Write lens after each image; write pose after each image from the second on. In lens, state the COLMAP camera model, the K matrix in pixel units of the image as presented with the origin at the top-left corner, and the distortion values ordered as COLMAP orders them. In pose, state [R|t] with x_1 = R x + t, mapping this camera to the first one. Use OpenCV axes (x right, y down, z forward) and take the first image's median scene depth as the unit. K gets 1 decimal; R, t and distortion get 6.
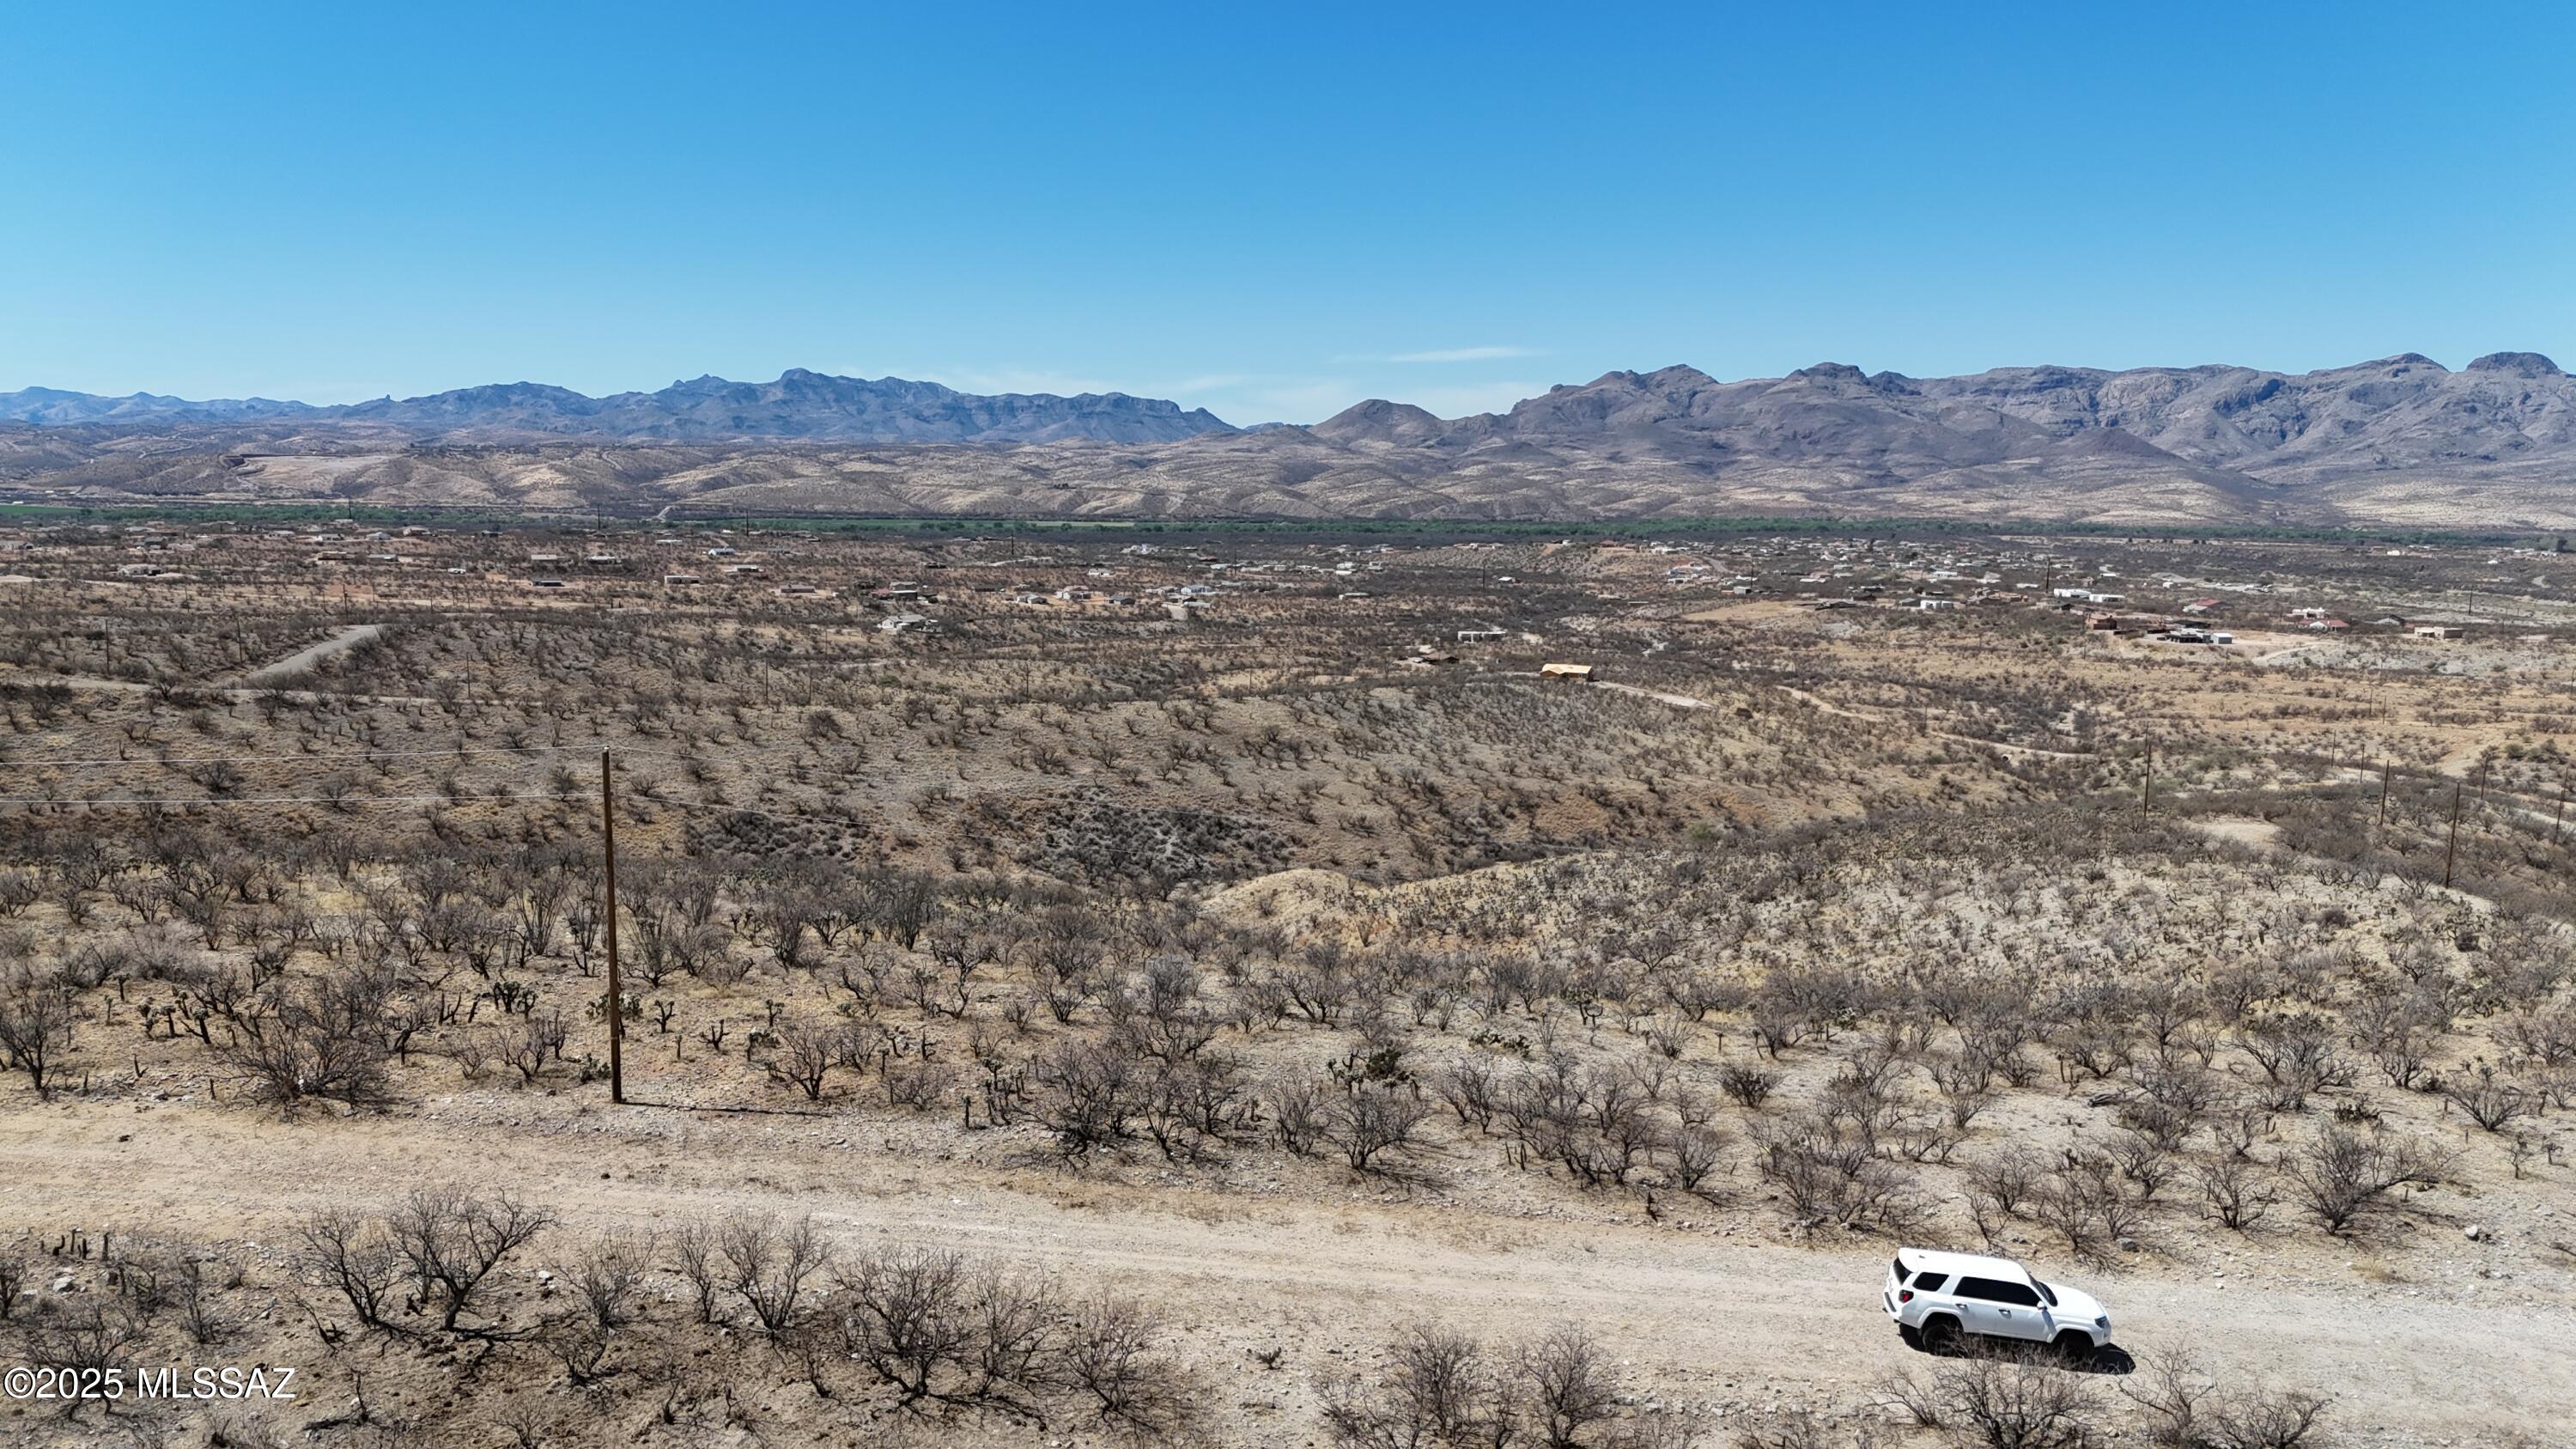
lens RADIAL K [[1884.5, 0, 1284.0], [0, 1884.5, 735.4], [0, 0, 1]] dist [0.083320, -0.075912]
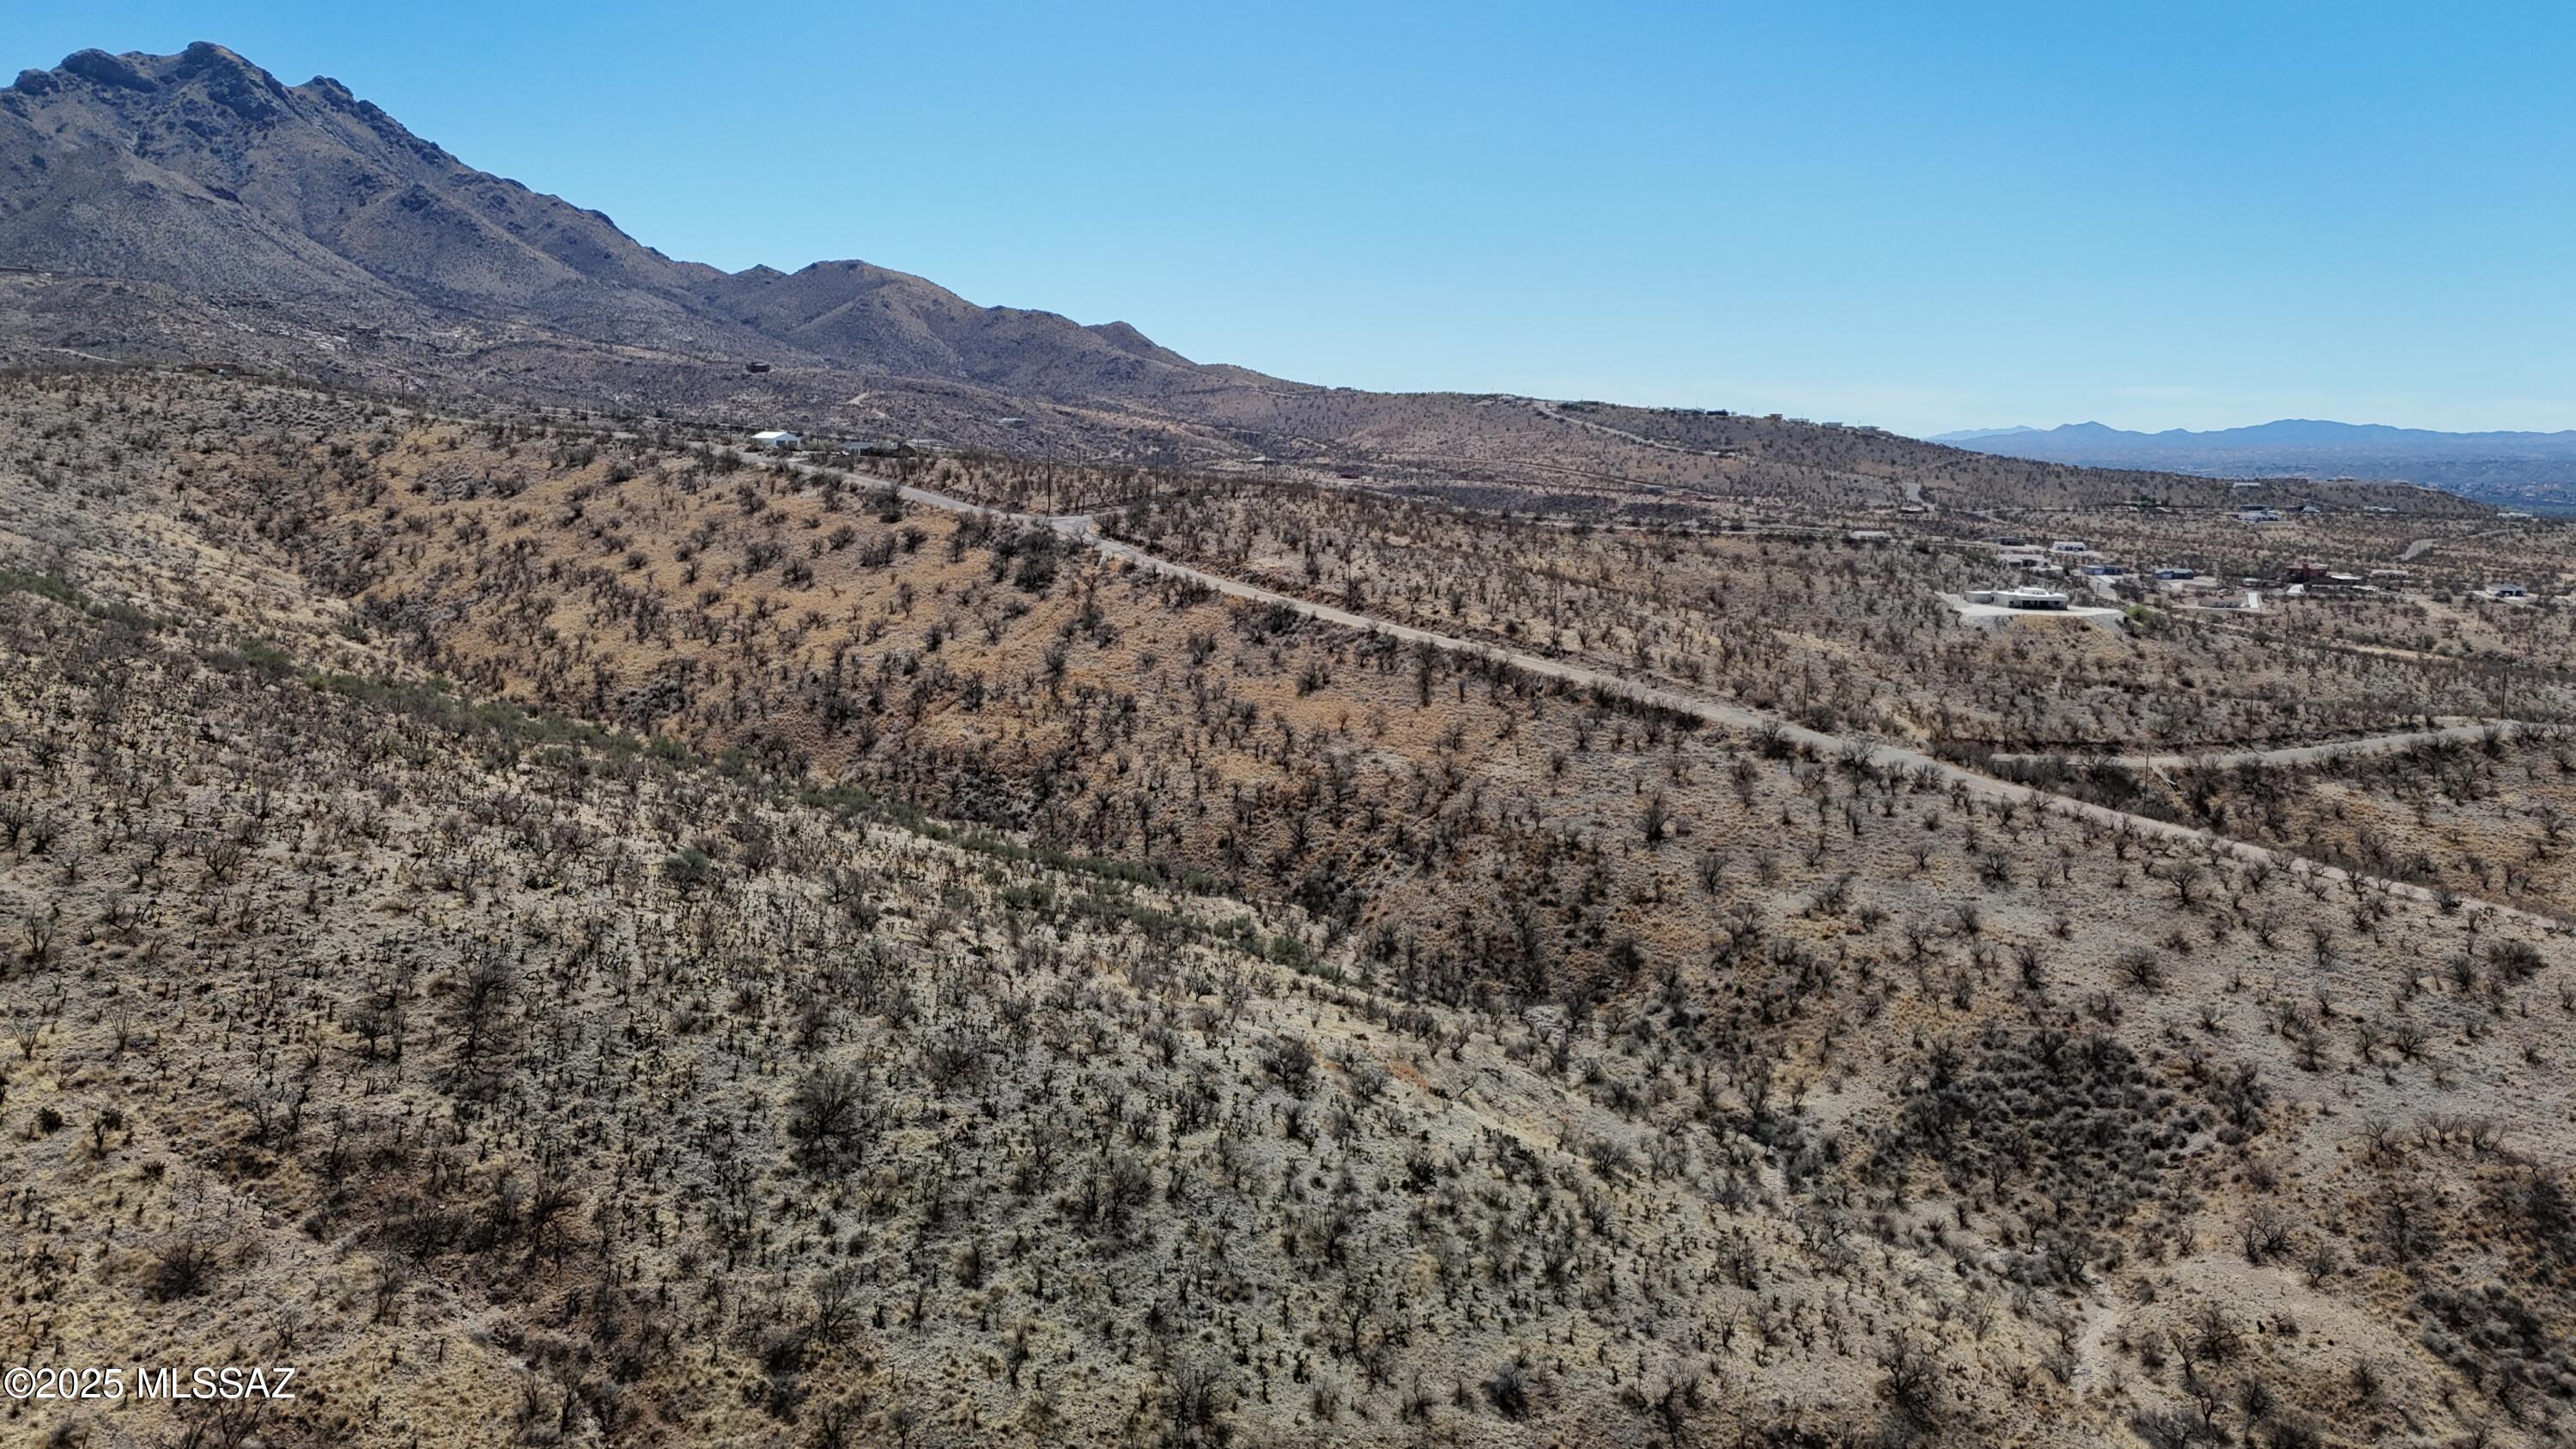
lens RADIAL K [[1884.5, 0, 1300.8], [0, 1884.5, 724.8], [0, 0, 1]] dist [0.083320, -0.075912]
pose [[0.108903, 0.134818, -0.984868, 0.173207], [-0.160409, 0.980159, 0.116436, -0.053074], [0.981024, 0.145302, 0.128368, 0.334970]]
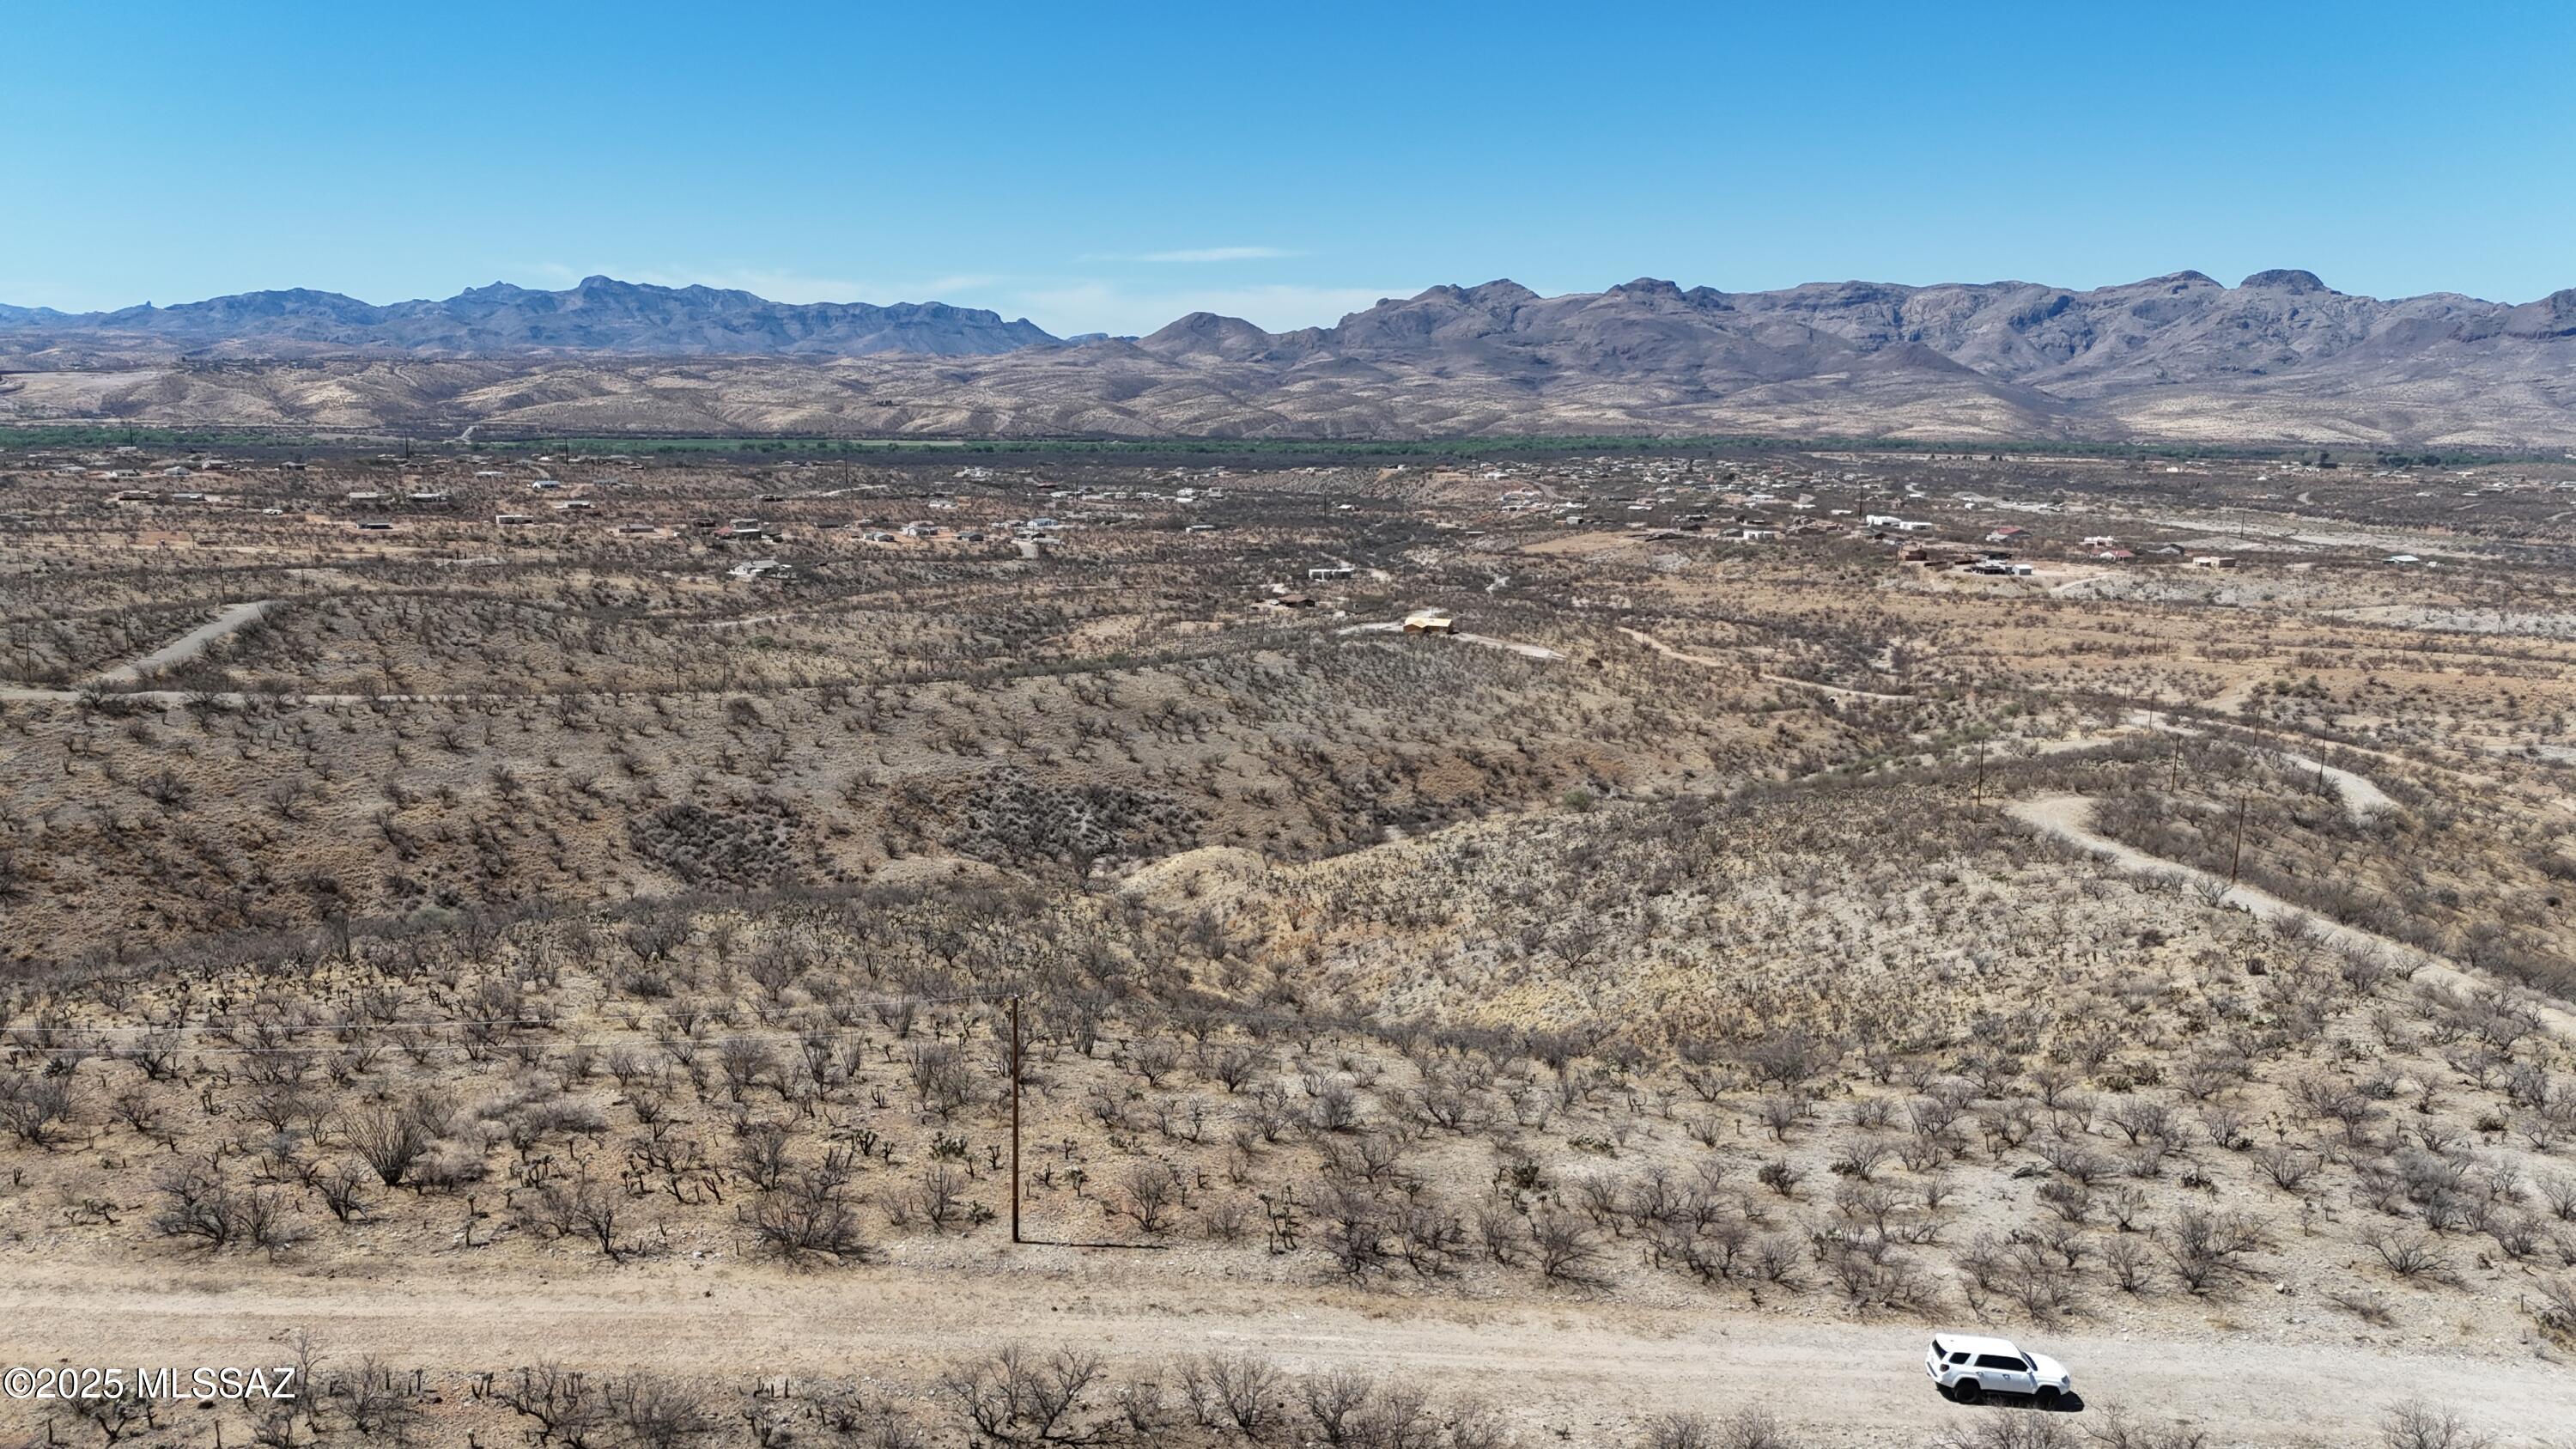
lens RADIAL K [[1884.5, 0, 1285.5], [0, 1884.5, 738.1], [0, 0, 1]] dist [0.083320, -0.075912]
pose [[0.995744, -0.017902, 0.090402, -0.025350], [0.013632, 0.998772, 0.047629, -0.022351], [-0.091143, -0.046194, 0.994766, -0.035925]]
